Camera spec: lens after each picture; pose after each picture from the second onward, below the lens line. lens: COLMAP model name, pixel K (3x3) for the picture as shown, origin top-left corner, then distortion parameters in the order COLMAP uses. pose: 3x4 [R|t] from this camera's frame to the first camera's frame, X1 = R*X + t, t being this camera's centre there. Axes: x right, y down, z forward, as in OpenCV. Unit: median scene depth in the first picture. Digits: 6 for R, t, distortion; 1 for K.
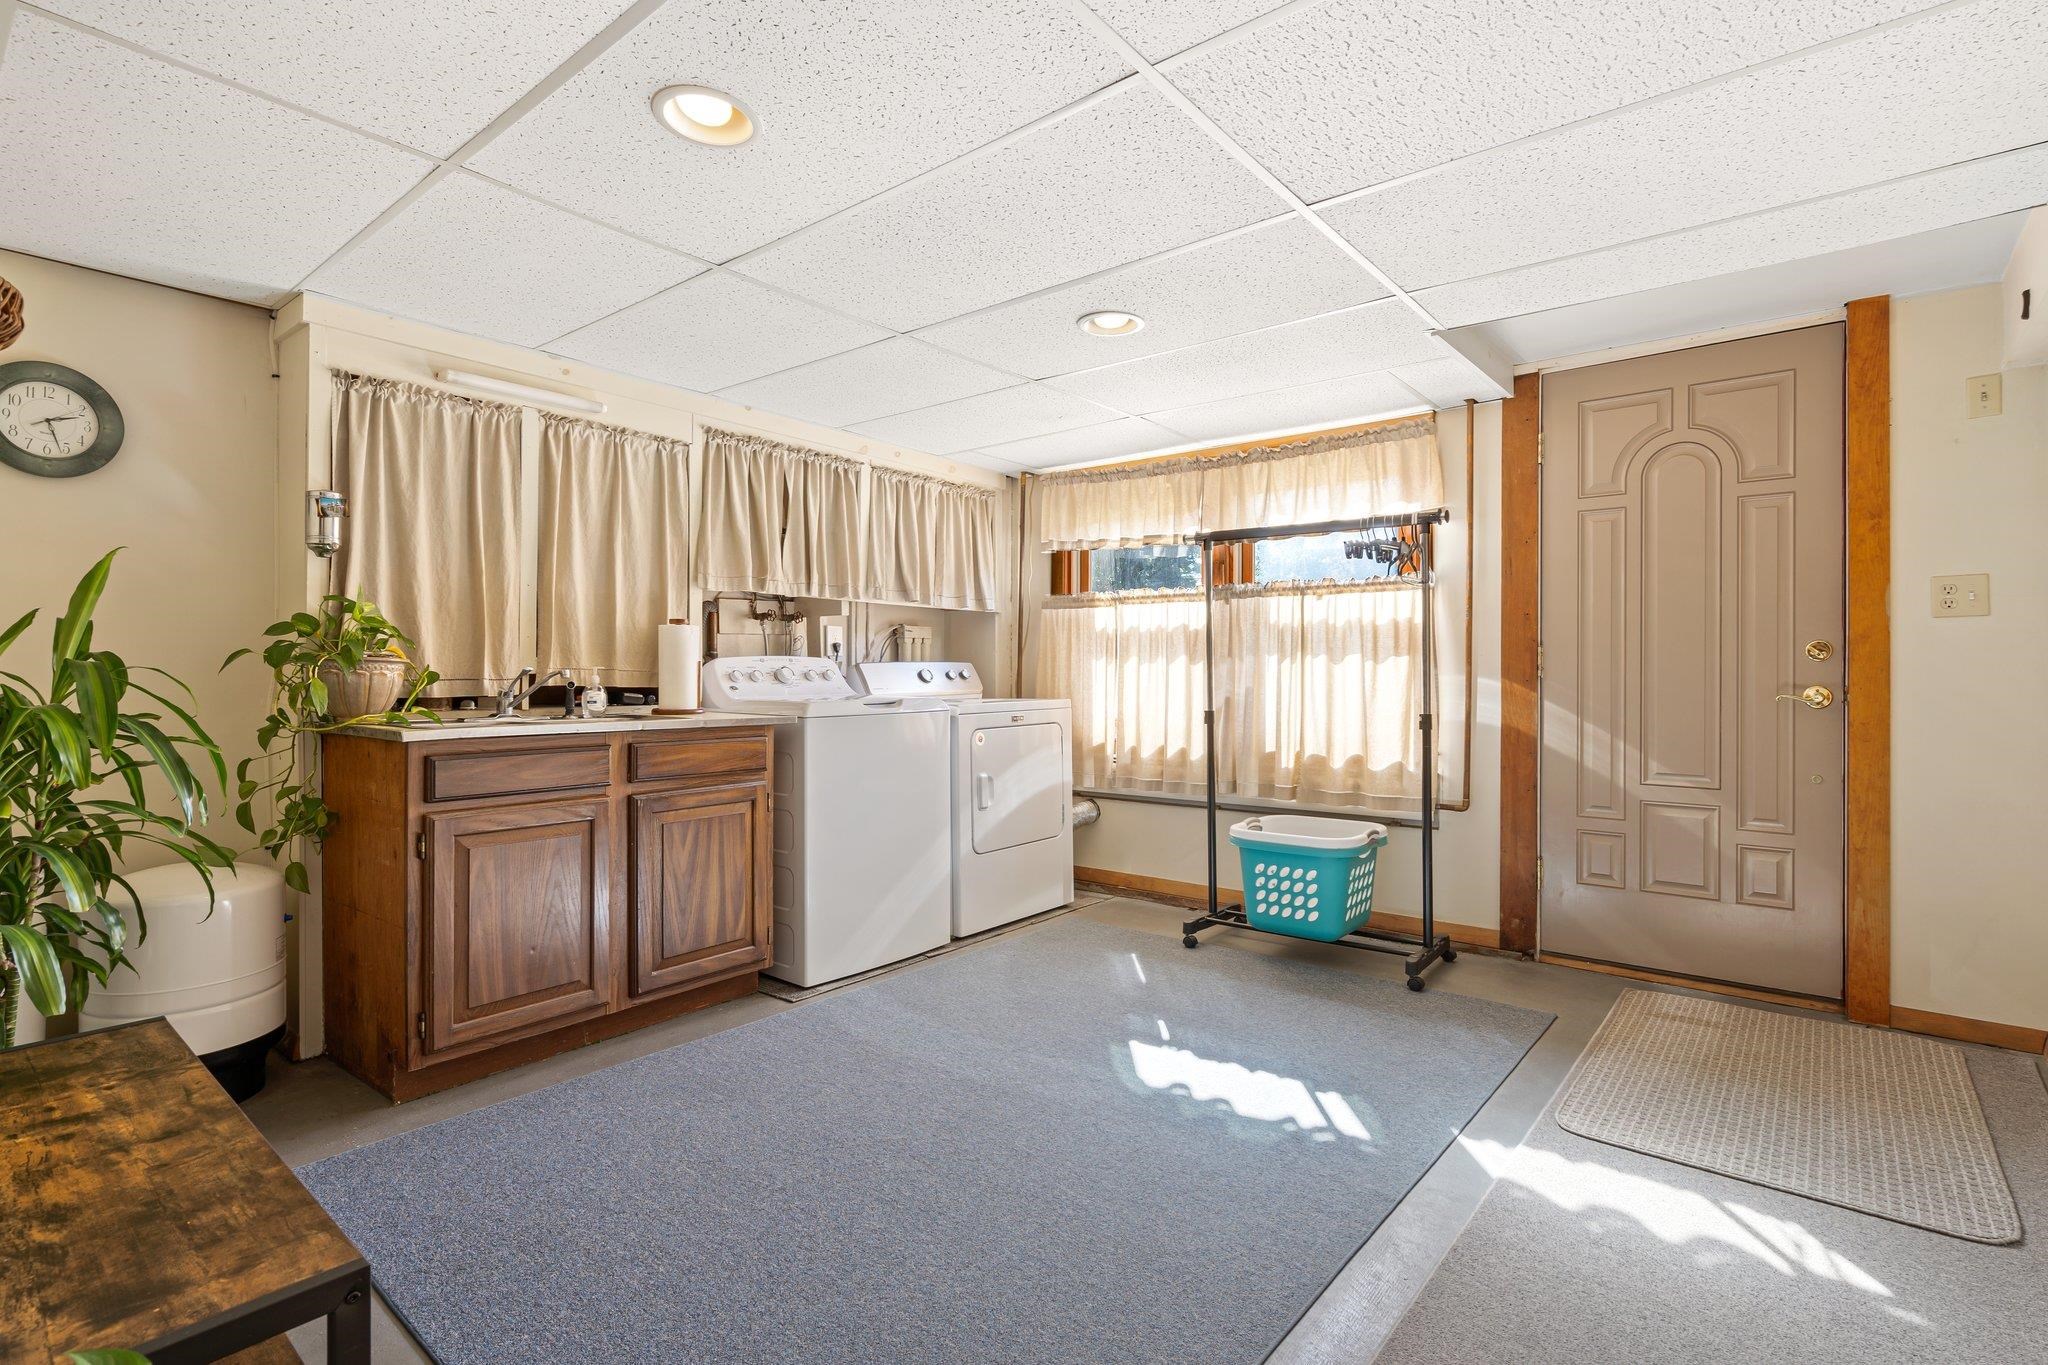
lens RADIAL K [[977.1, 0, 1024.0], [0, 977.1, 682.5], [0, 0, 1]] dist [-0.002077, -0.000249]
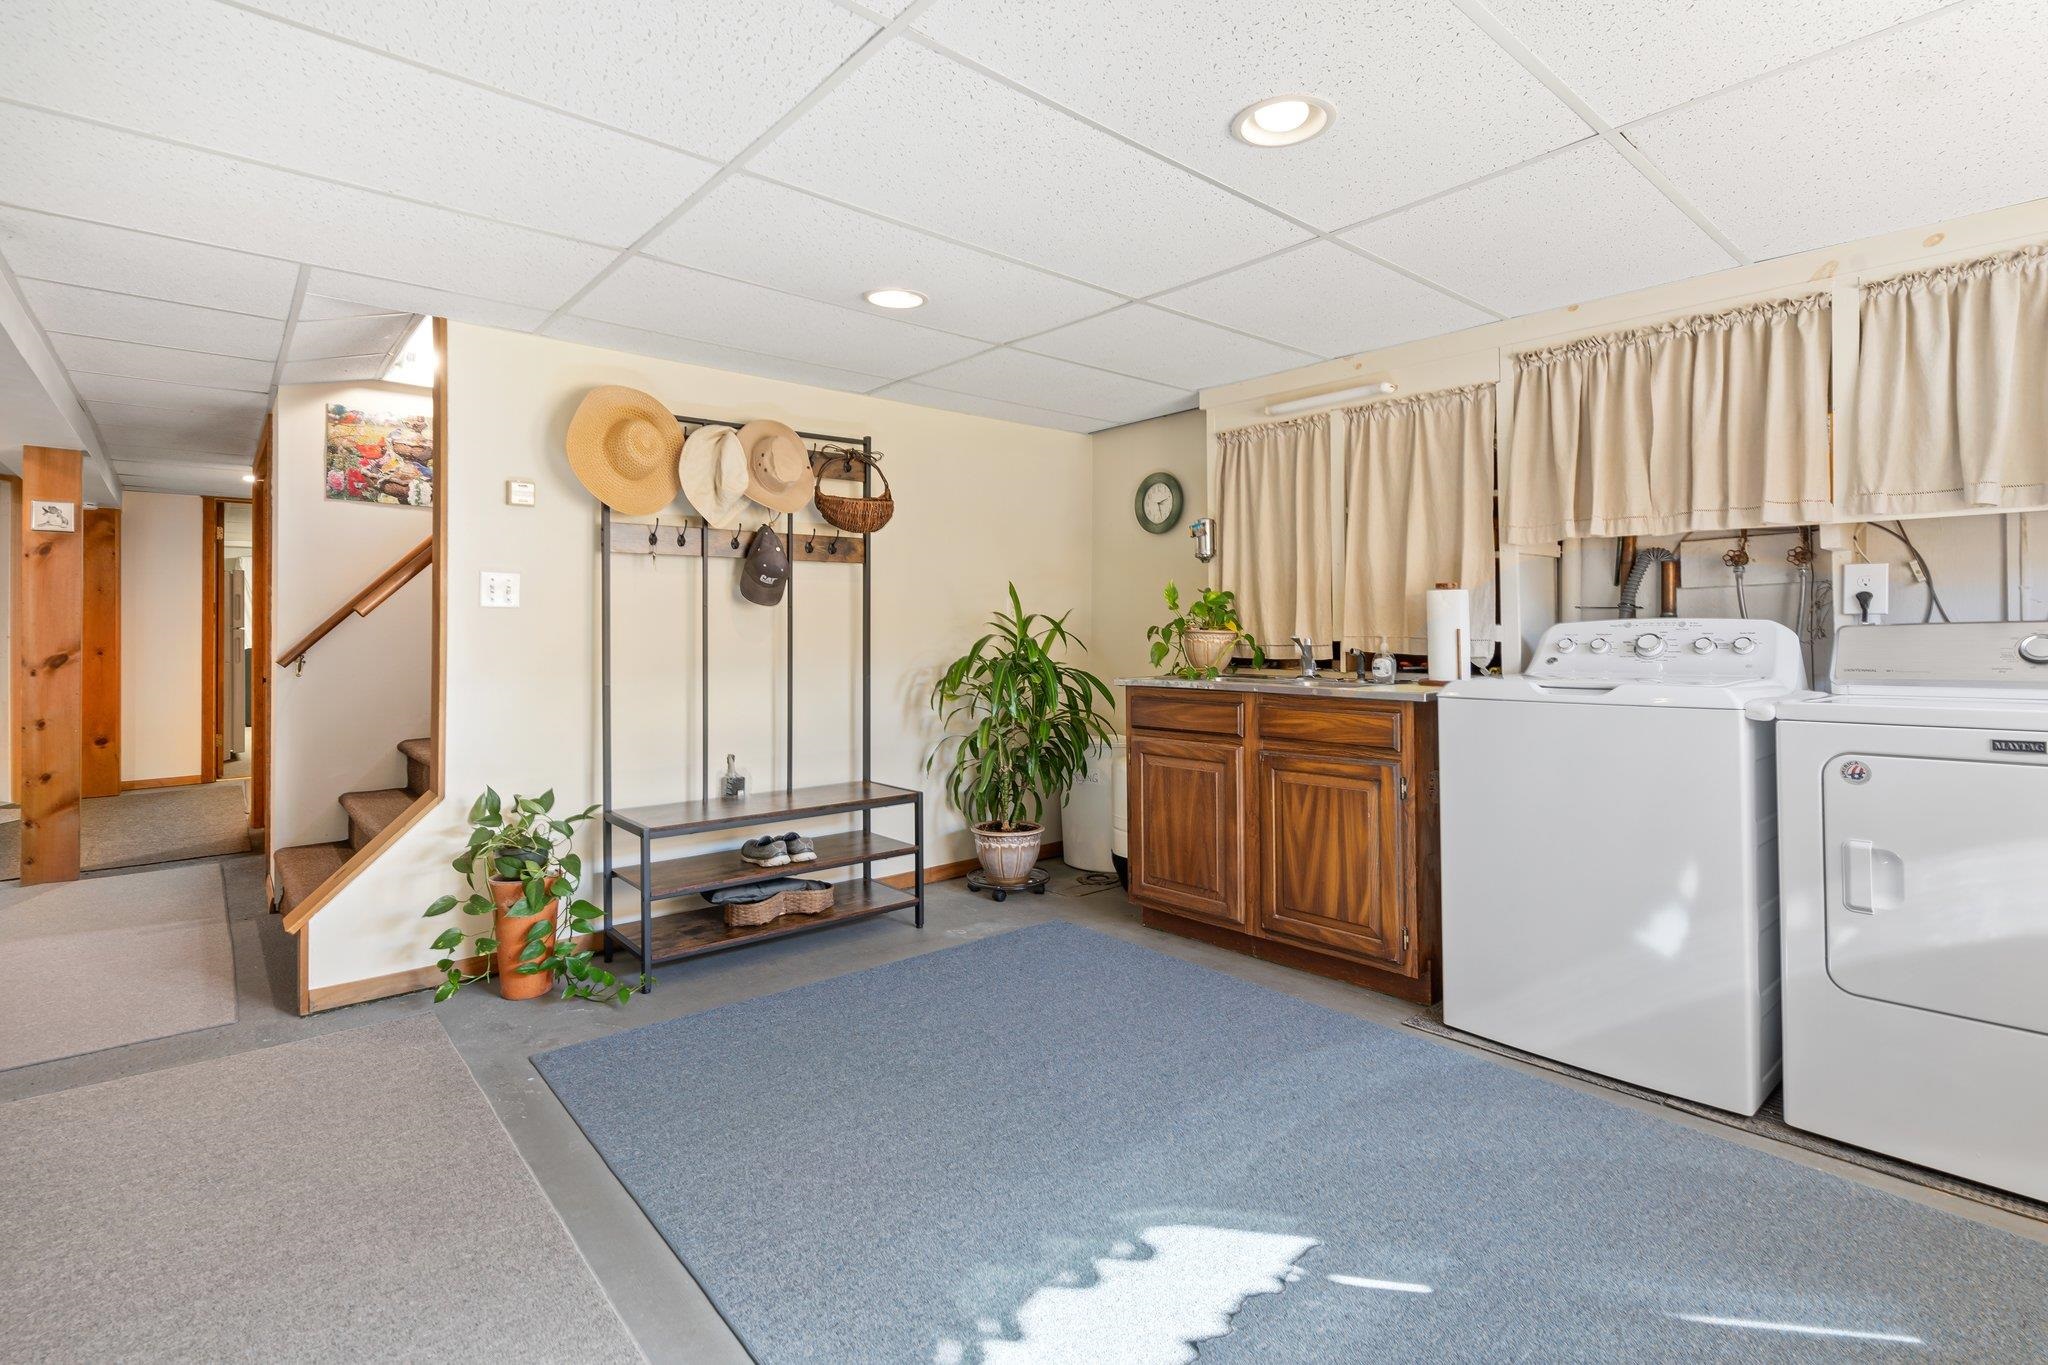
lens RADIAL K [[957.0, 0, 1020.4], [0, 957.0, 636.5], [0, 0, 1]] dist [-0.003719, -0.000641]
pose [[-0.164204, 0.002844, -0.986422, 0.658004], [-0.006068, 0.999974, 0.003893, -0.016329], [0.986408, 0.006625, -0.164182, 0.808911]]
